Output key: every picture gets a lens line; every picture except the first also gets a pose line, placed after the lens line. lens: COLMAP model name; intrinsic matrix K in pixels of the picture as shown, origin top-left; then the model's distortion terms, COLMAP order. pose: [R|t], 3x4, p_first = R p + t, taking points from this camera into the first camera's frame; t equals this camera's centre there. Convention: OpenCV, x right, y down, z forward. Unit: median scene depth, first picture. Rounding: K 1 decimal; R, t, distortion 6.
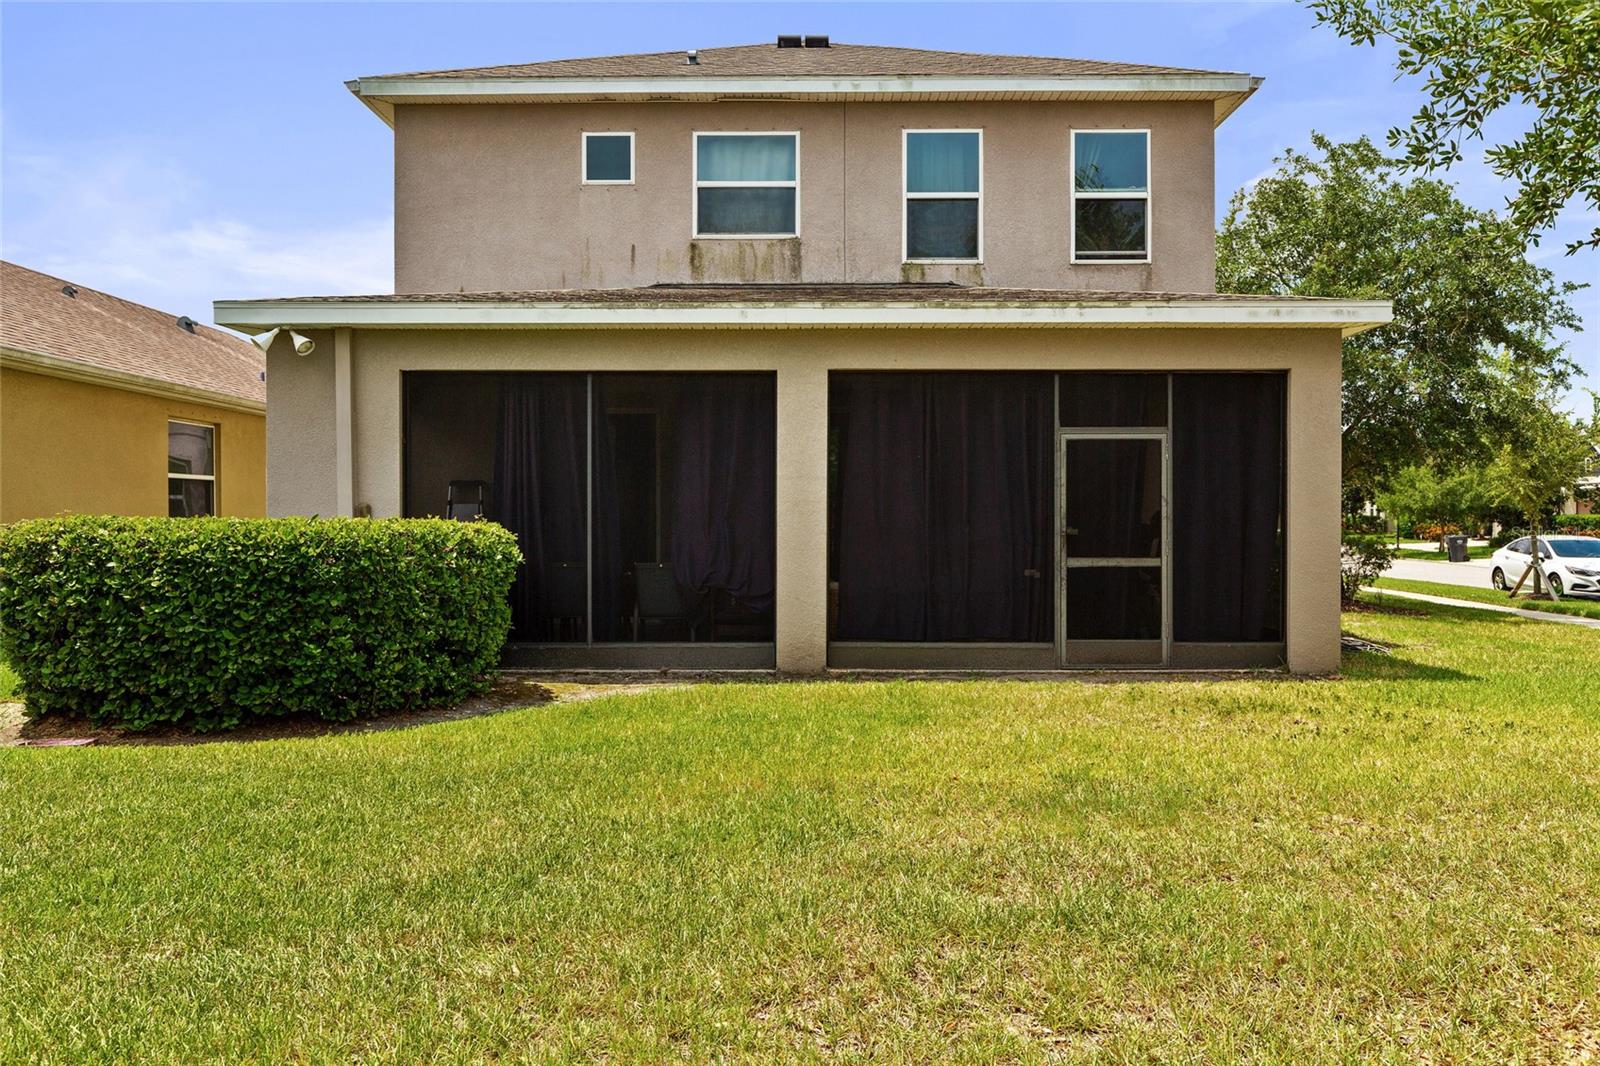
lens RADIAL K [[1128.1, 0, 798.2], [0, 1128.1, 531.6], [0, 0, 1]] dist [0.001479, -0.003423]
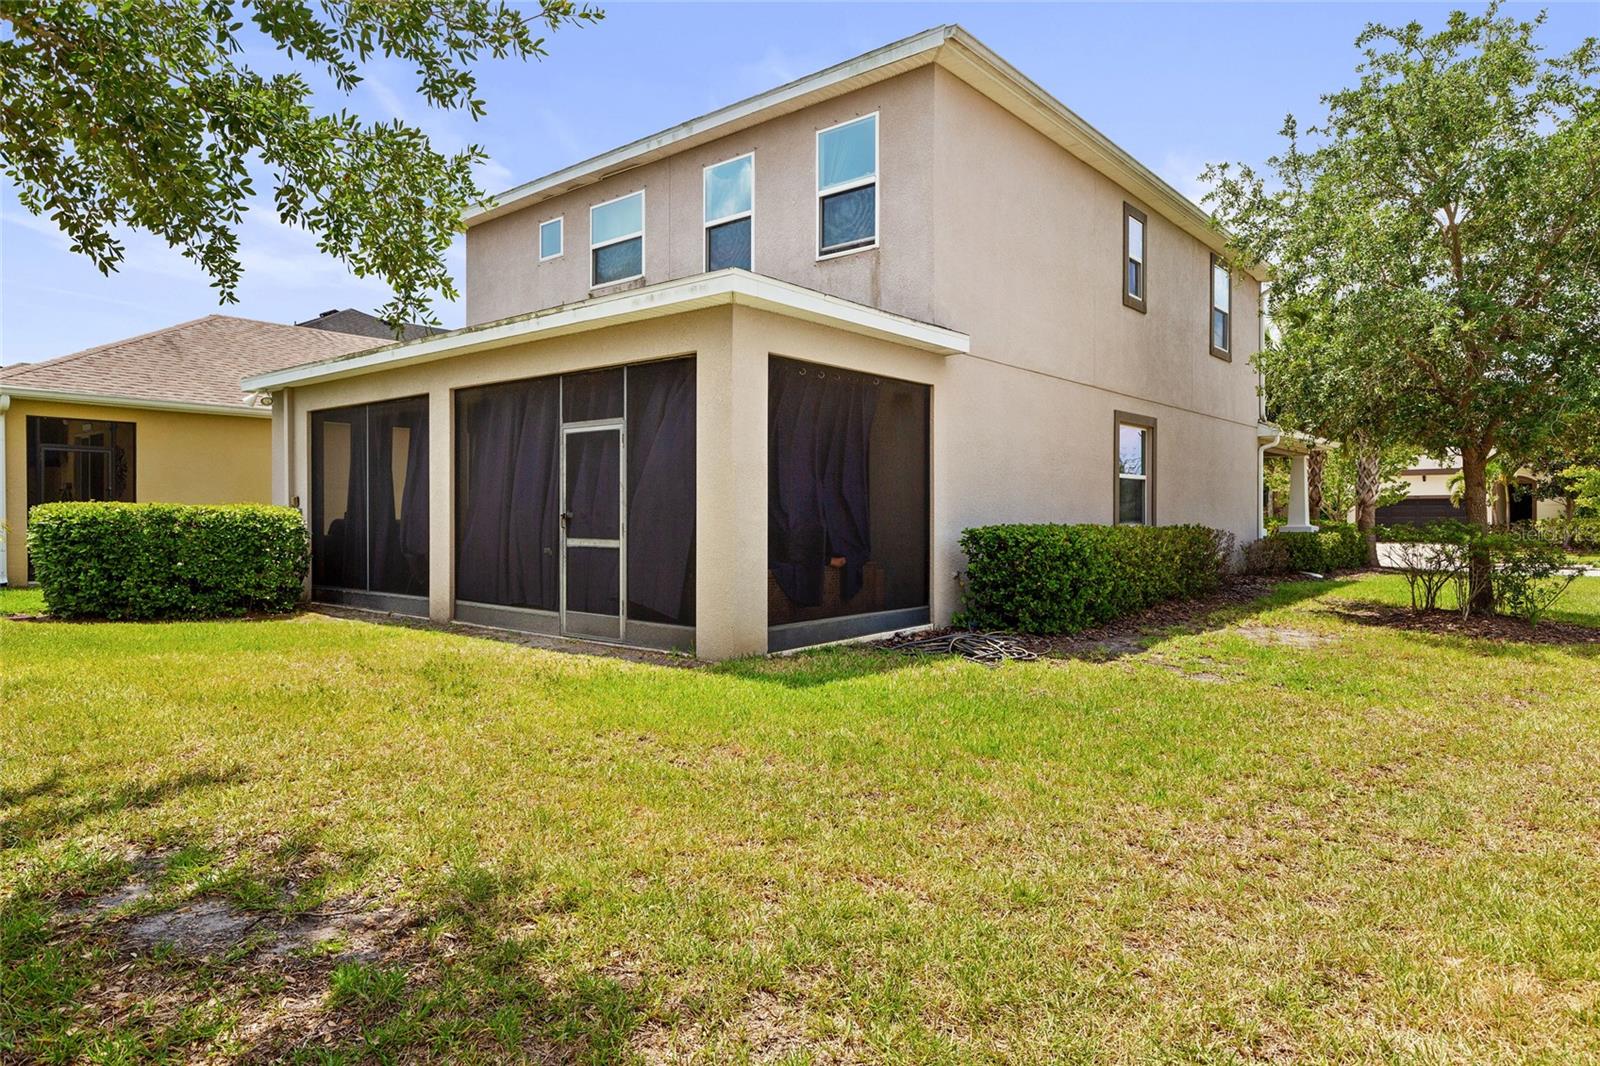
lens RADIAL K [[972.5, 0, 796.7], [0, 972.5, 527.4], [0, 0, 1]] dist [-0.000407, -0.000533]
pose [[0.766443, 0.010647, -0.642224, 0.802866], [-0.015897, 0.999871, -0.002396, 0.008649], [0.642116, 0.012046, 0.766513, 0.309960]]
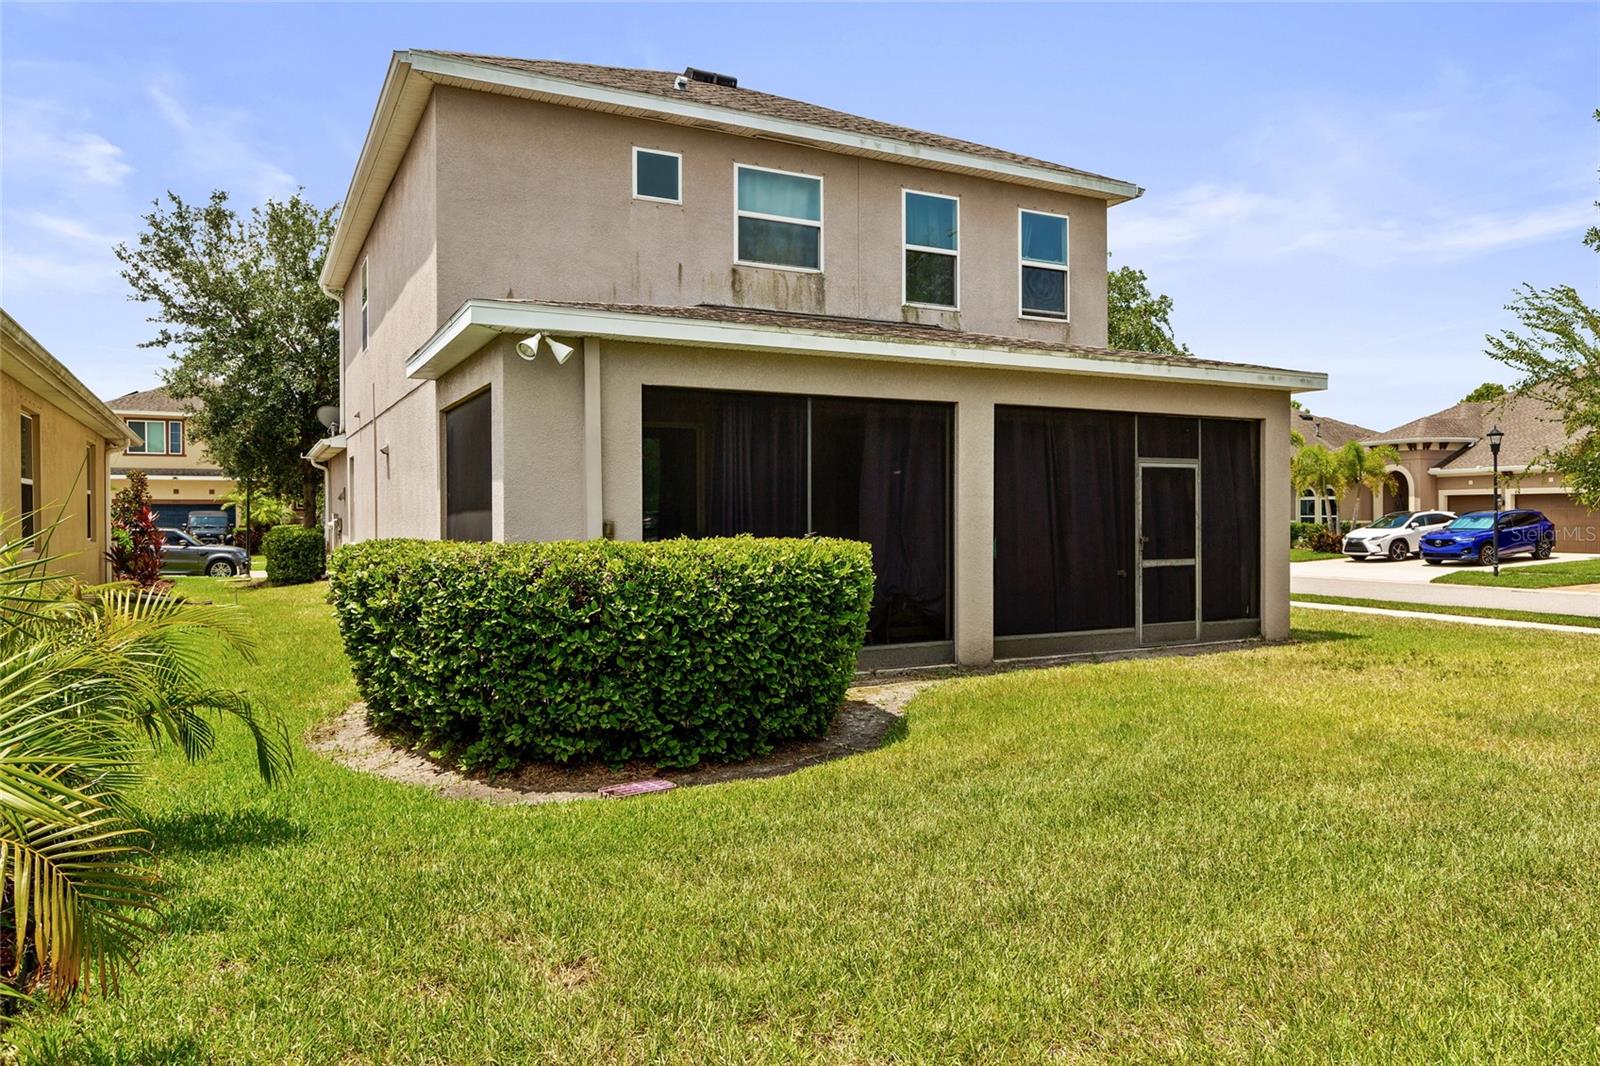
lens RADIAL K [[1083.2, 0, 798.5], [0, 1083.2, 527.7], [0, 0, 1]] dist [0.006122, -0.000575]
pose [[0.879675, -0.009857, 0.475474, -0.525837], [0.011611, 0.999932, -0.000750, -0.012927], [-0.475434, 0.006181, 0.879730, 0.086080]]
